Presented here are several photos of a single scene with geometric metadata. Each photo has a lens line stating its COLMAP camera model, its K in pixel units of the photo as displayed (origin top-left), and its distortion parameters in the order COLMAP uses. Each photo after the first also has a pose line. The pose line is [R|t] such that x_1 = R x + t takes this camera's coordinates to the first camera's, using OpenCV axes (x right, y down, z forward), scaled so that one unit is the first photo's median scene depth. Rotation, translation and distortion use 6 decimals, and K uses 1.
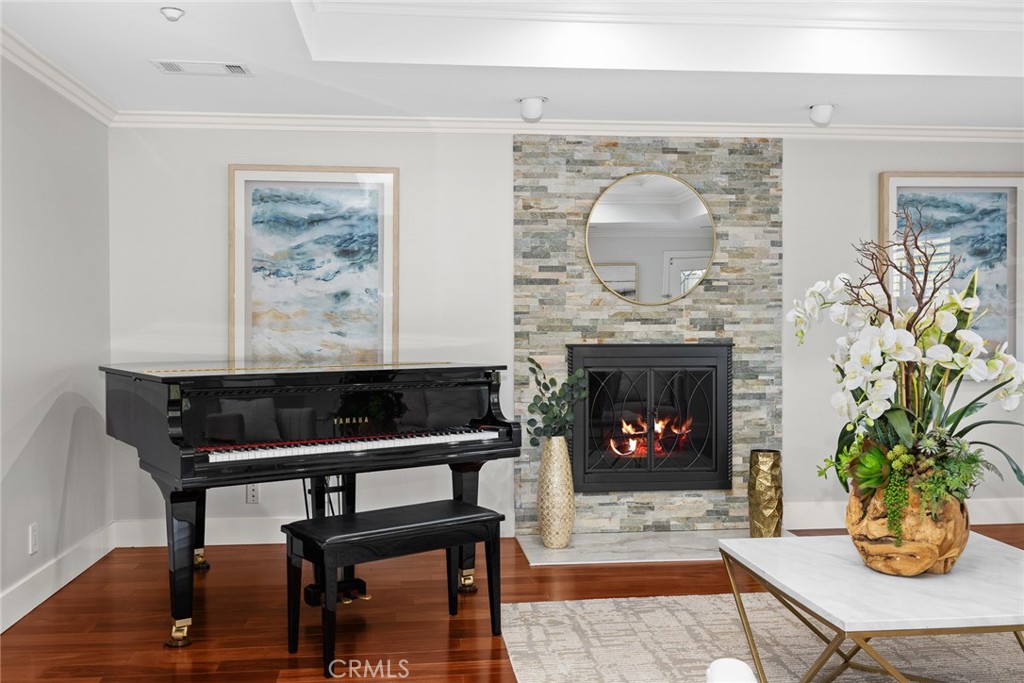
lens RADIAL K [[973.8, 0, 514.1], [0, 973.8, 336.1], [0, 0, 1]] dist [-0.000923, 0.002707]
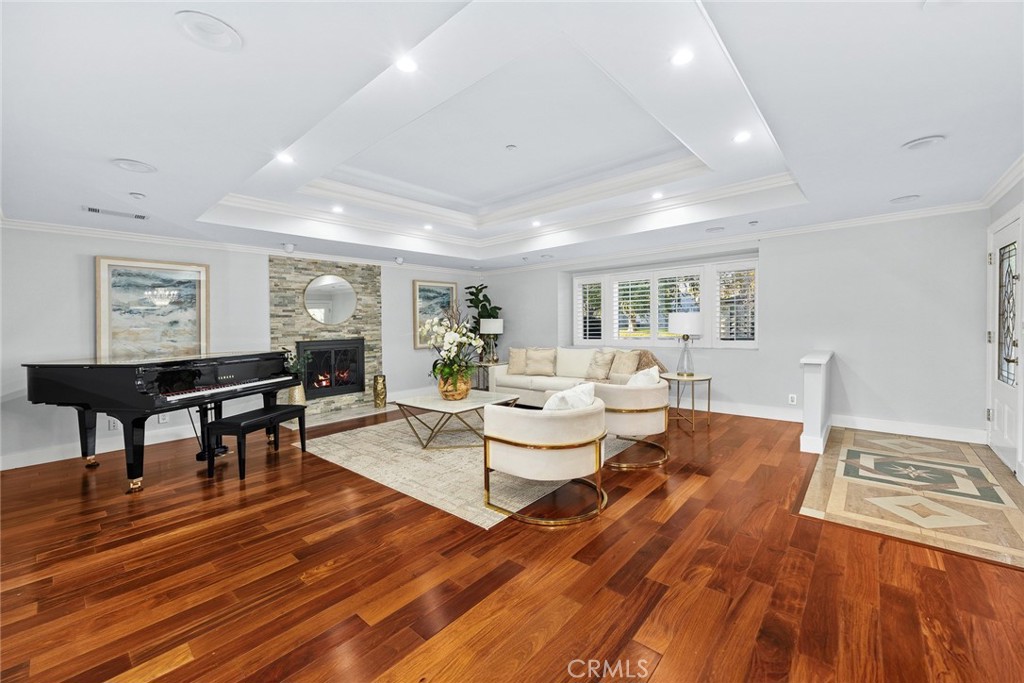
lens RADIAL K [[392.6, 0, 513.1], [0, 392.6, 337.2], [0, 0, 1]] dist [-0.001030, -0.000147]
pose [[0.760703, -0.037314, 0.648026, -0.177438], [0.030226, 0.999300, 0.022060, -0.007749], [-0.648396, 0.002806, 0.761298, -0.122616]]
